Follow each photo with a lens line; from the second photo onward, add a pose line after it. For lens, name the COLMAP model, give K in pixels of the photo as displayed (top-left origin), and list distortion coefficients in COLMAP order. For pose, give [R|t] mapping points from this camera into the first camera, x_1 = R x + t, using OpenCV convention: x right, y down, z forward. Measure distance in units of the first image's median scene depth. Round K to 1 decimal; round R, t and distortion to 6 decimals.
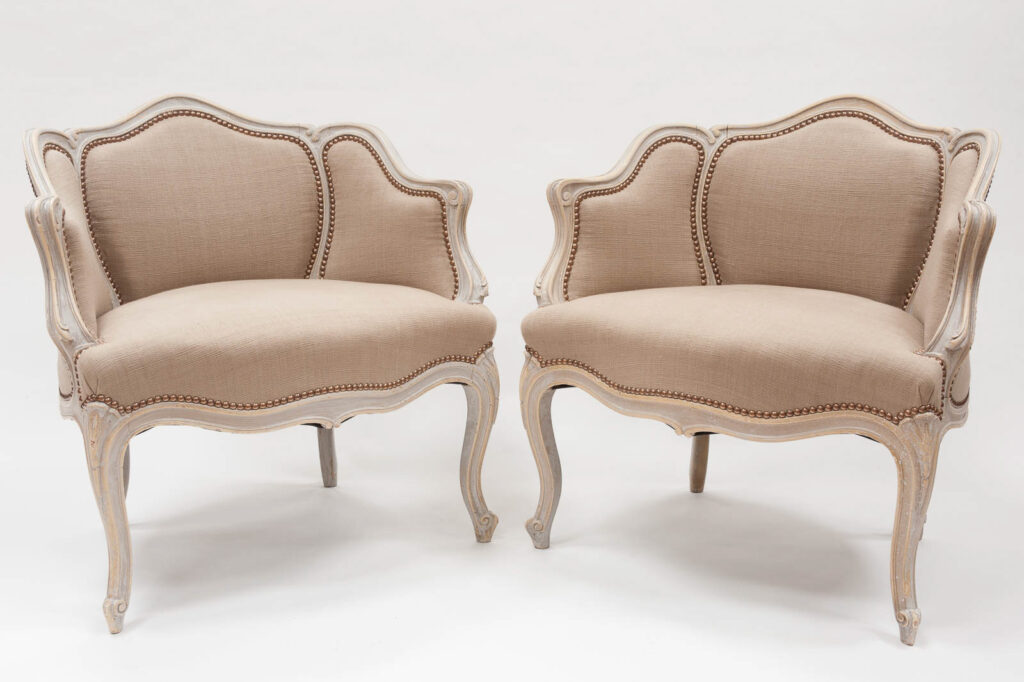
lens RADIAL K [[1202.4, 0, 524.0], [0, 1202.4, 353.0], [0, 0, 1]] dist [0.008928, -0.027349]
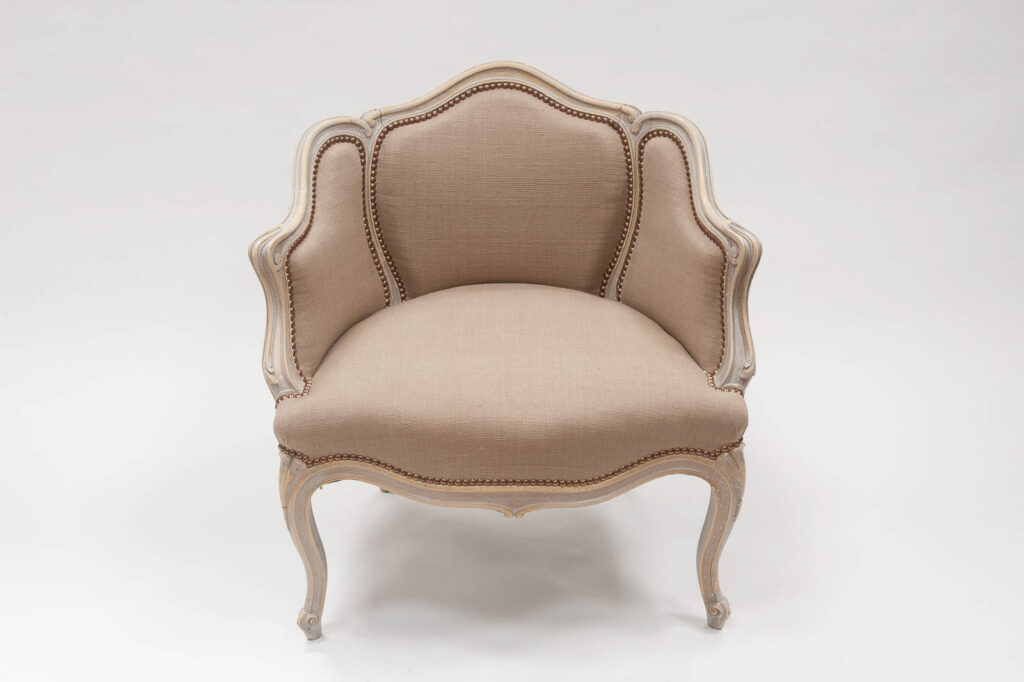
lens RADIAL K [[1289.5, 0, 512.0], [0, 1289.5, 341.0], [0, 0, 1]] dist [0.017622, 0.017643]
pose [[0.803174, -0.270328, 0.530881, -0.326031], [0.131907, 0.949699, 0.284030, -0.309436], [-0.580958, -0.158098, 0.798431, 0.175833]]
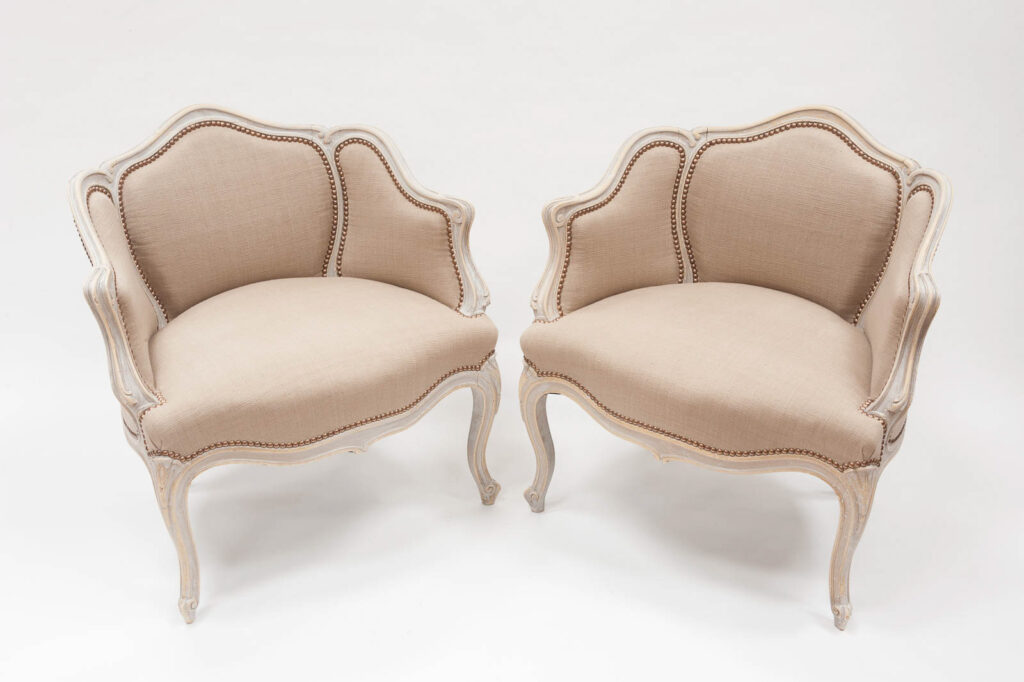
lens RADIAL K [[1128.2, 0, 512.0], [0, 1128.2, 341.0], [0, 0, 1]] dist [0.009753, -0.017193]
pose [[0.999944, -0.008237, 0.006675, -0.016741], [0.006394, 0.970740, 0.240048, -0.269785], [-0.008457, -0.239992, 0.970738, -0.035722]]
